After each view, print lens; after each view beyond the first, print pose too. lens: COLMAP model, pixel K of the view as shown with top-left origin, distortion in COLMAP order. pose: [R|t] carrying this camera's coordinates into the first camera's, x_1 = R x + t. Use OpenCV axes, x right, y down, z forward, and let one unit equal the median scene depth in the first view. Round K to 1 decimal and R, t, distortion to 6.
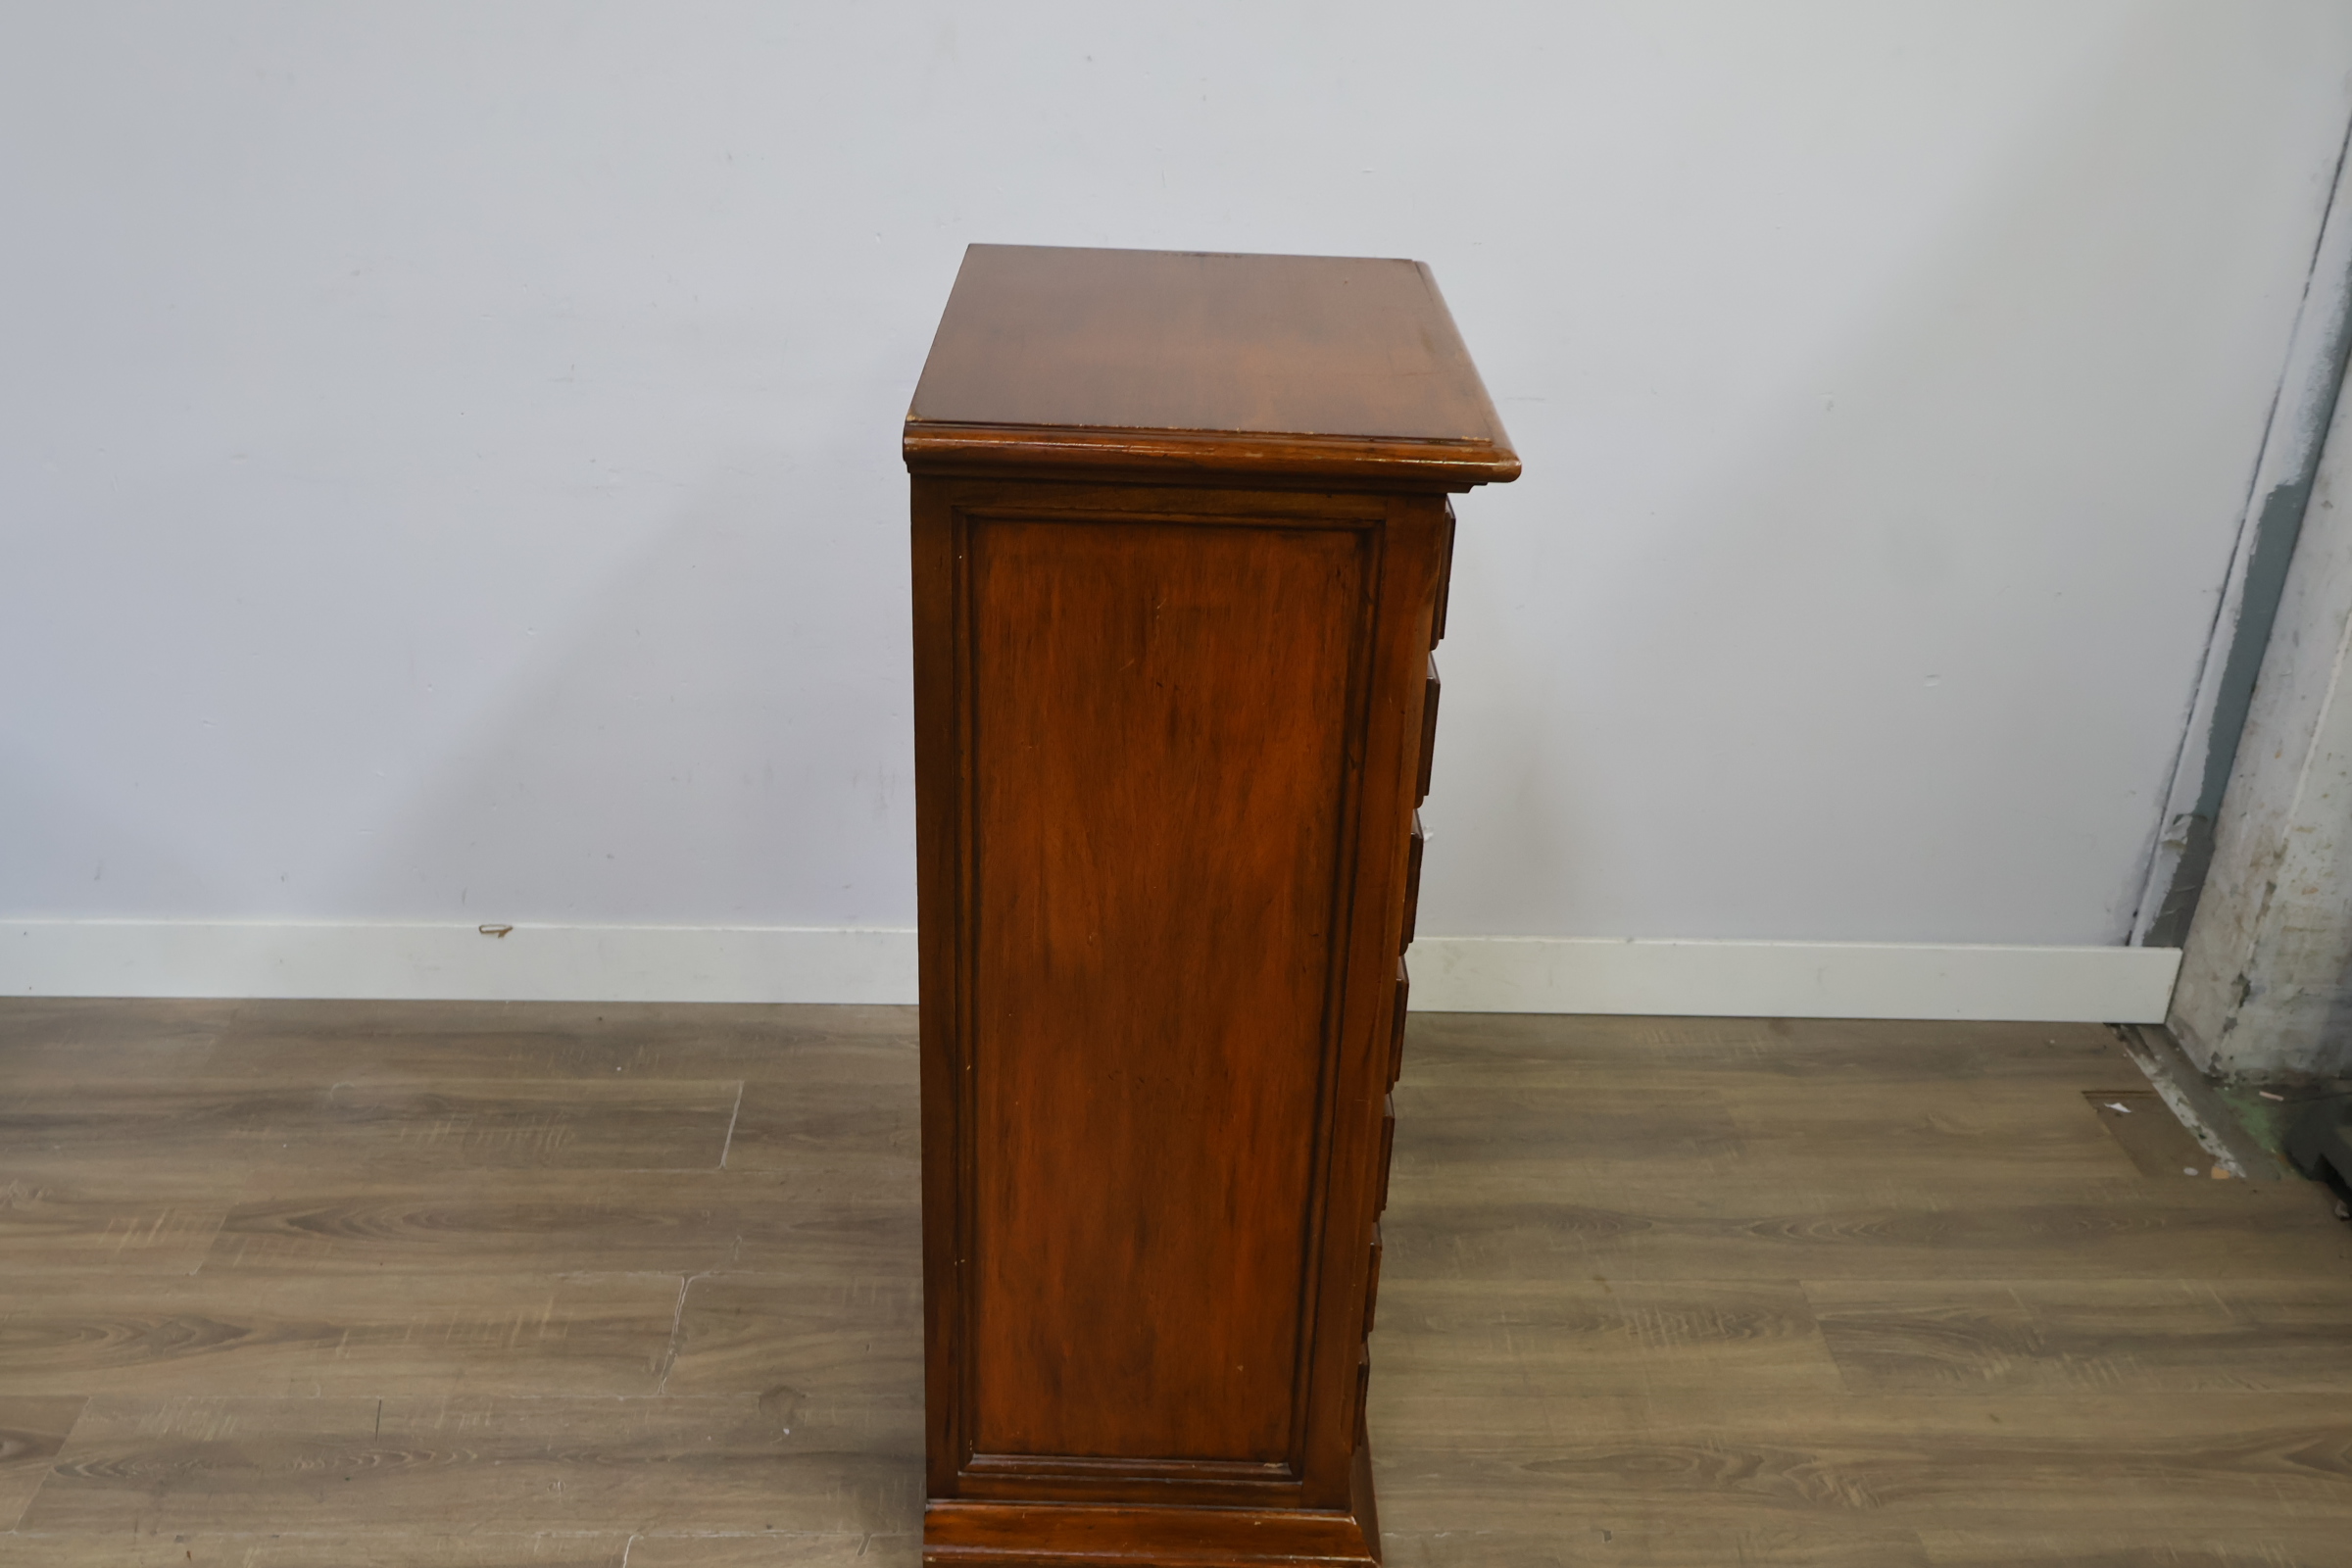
lens RADIAL K [[2184.3, 0, 1172.8], [0, 2184.3, 791.5], [0, 0, 1]] dist [-0.002736, 0.000000]
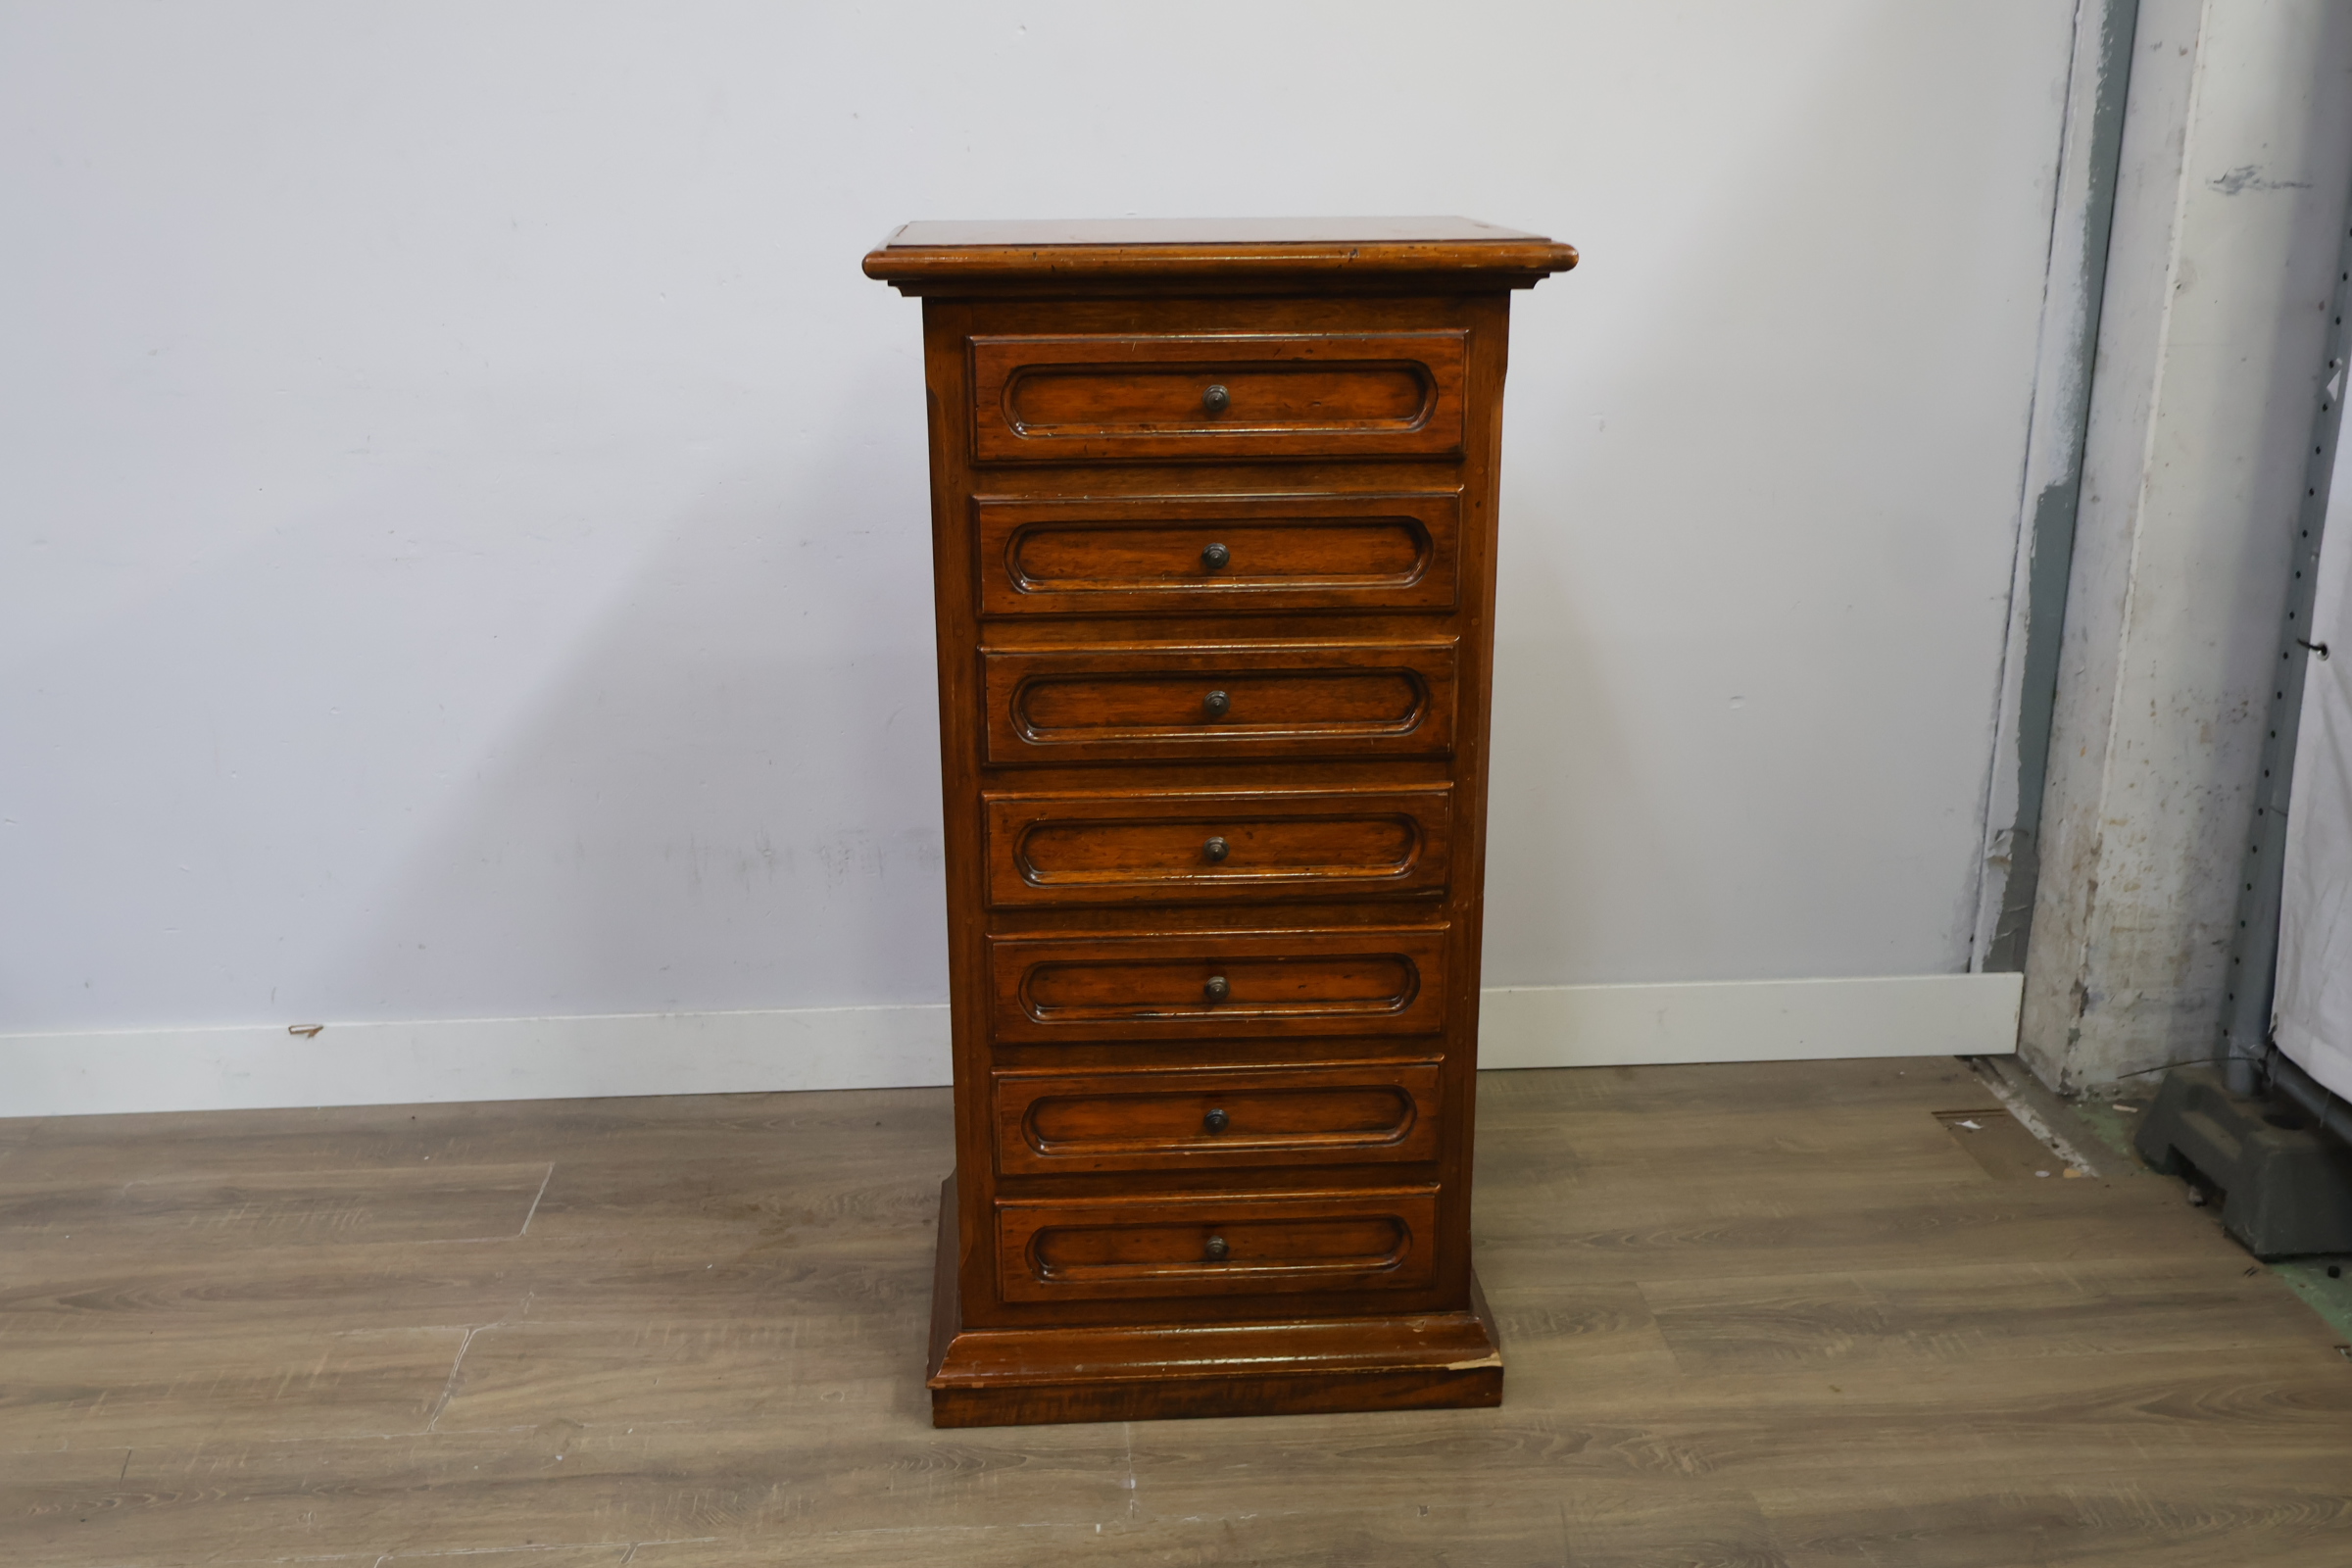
lens RADIAL K [[2184.3, 0, 1169.6], [0, 2184.3, 783.0], [0, 0, 1]] dist [-0.002736, 0.000000]
pose [[0.998633, -0.049704, 0.016193, 0.074780], [0.051666, 0.985600, -0.161008, 0.147922], [-0.007957, 0.161624, 0.986820, 0.014412]]
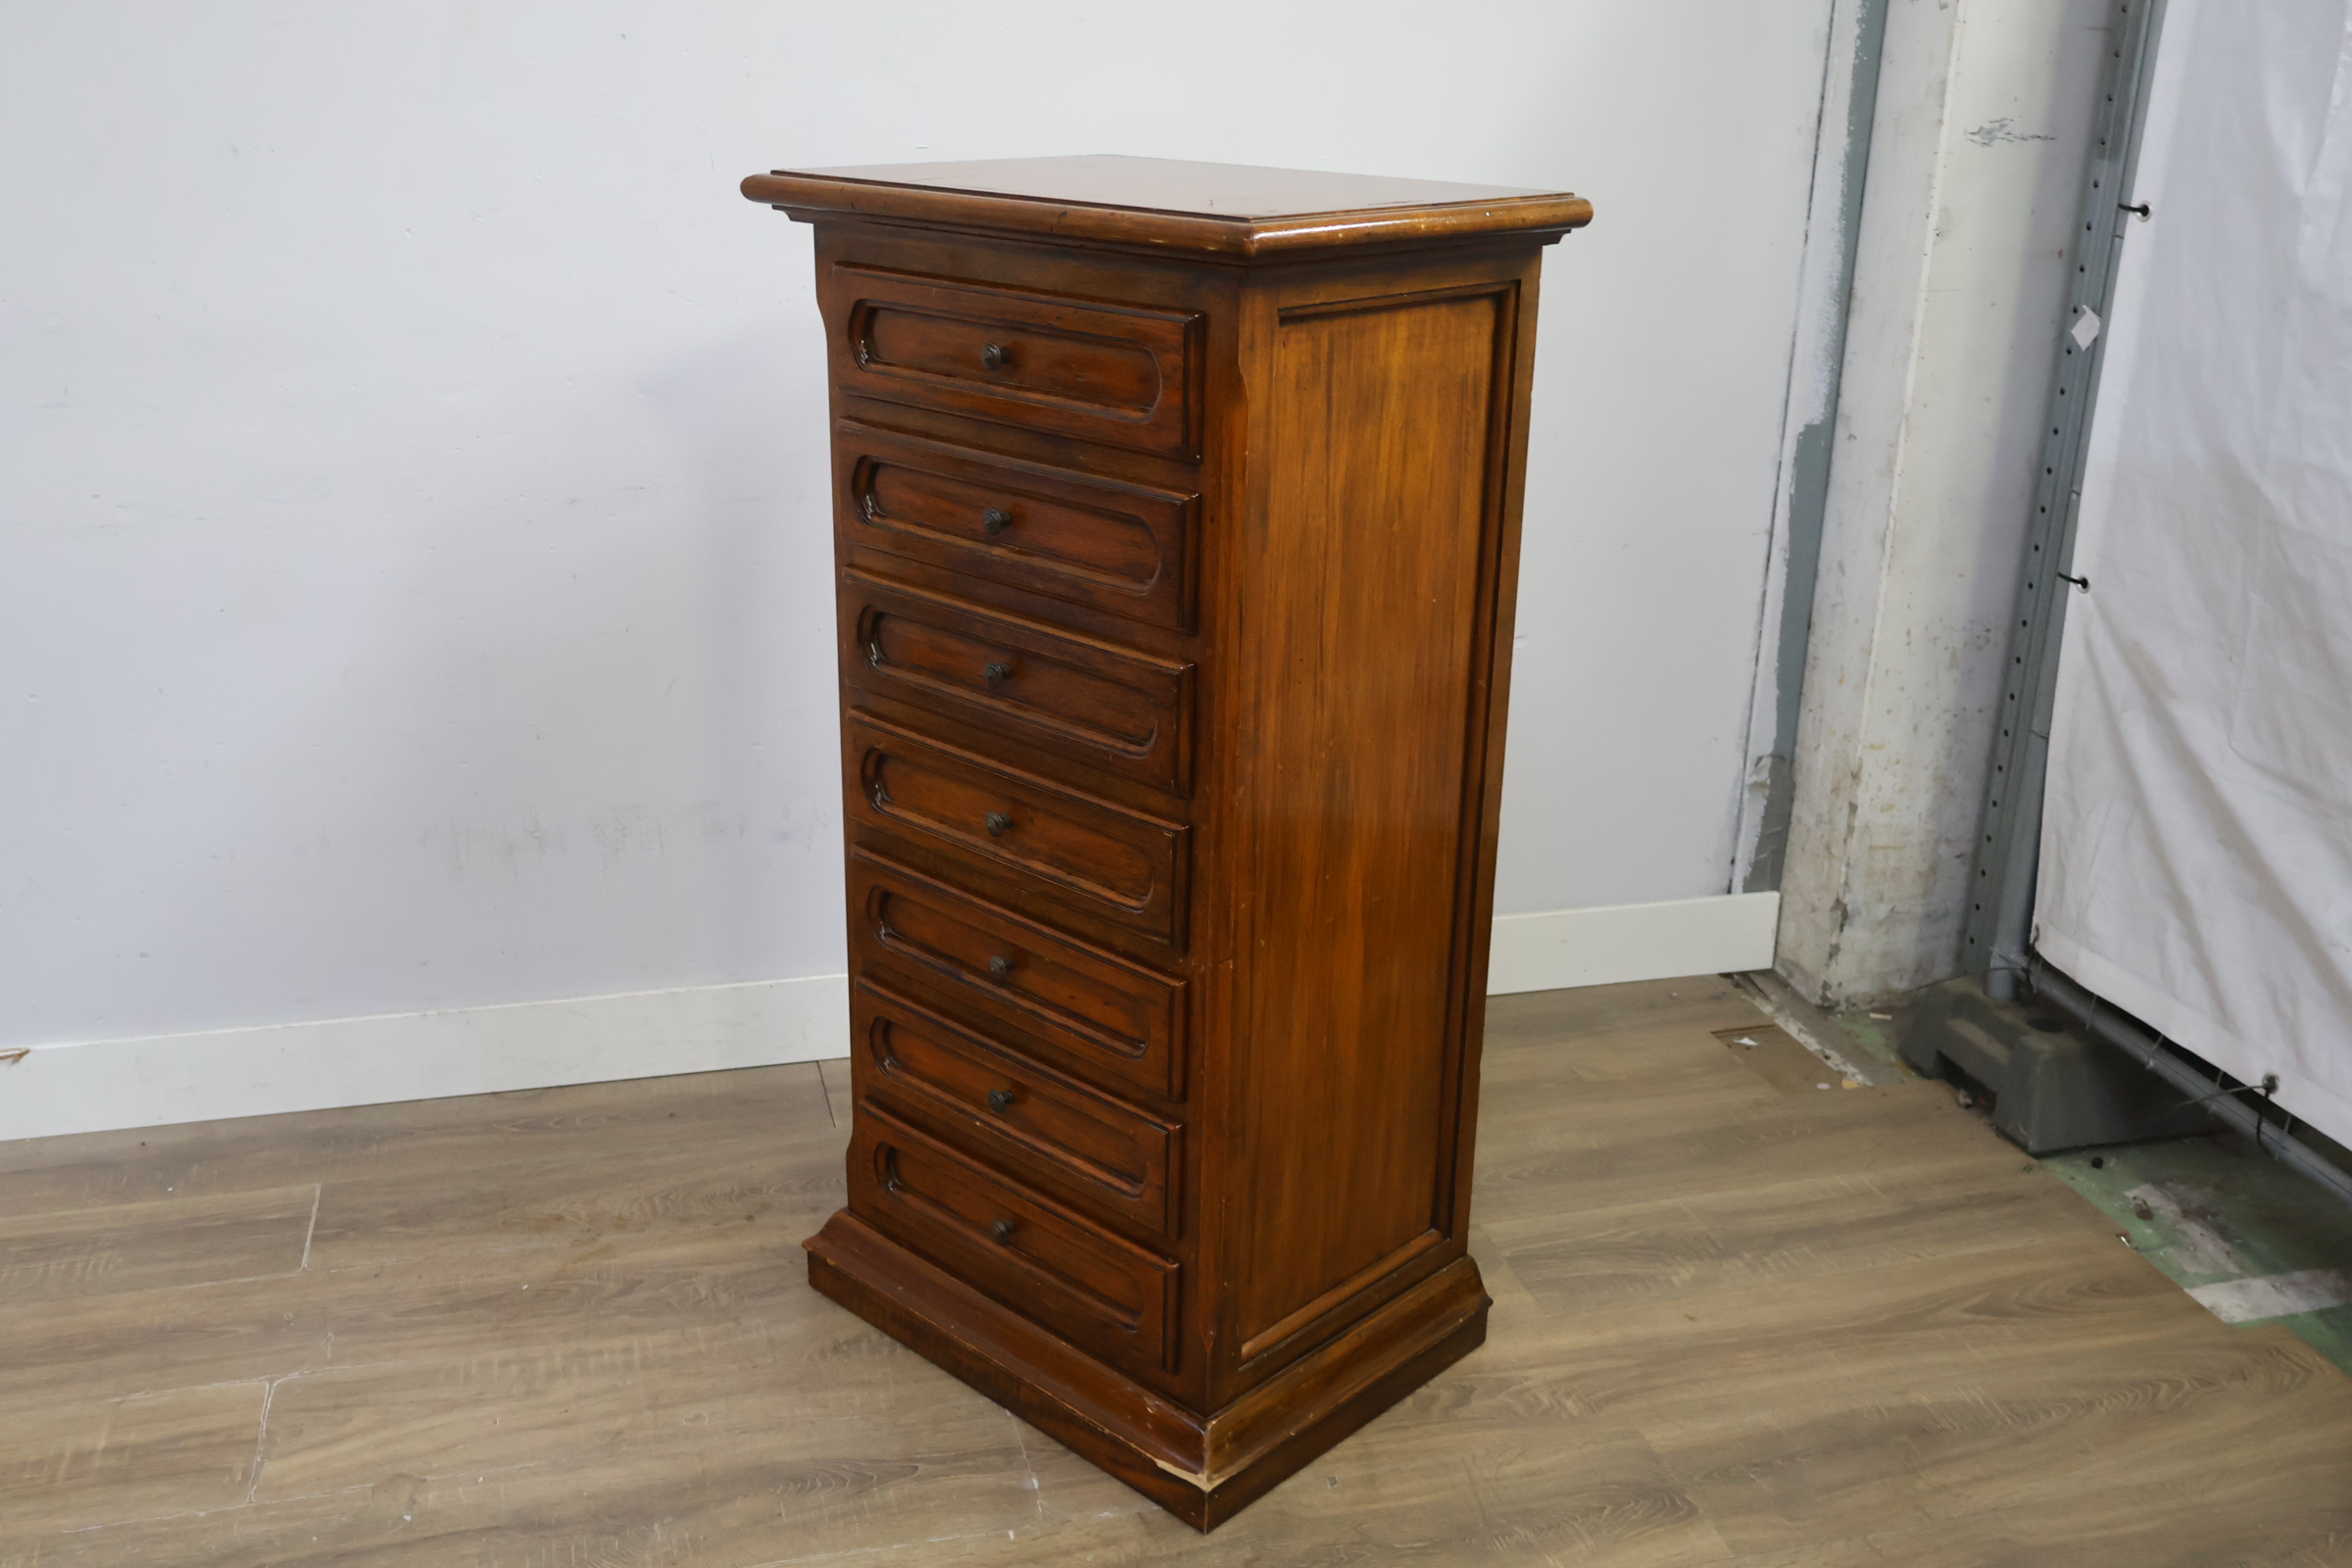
lens RADIAL K [[2184.3, 0, 1178.1], [0, 2184.3, 778.6], [0, 0, 1]] dist [-0.002736, 0.000000]
pose [[0.974255, -0.090853, 0.206331, -0.026809], [0.114418, 0.987838, -0.105284, 0.111717], [-0.194257, 0.126182, 0.972801, 0.050655]]
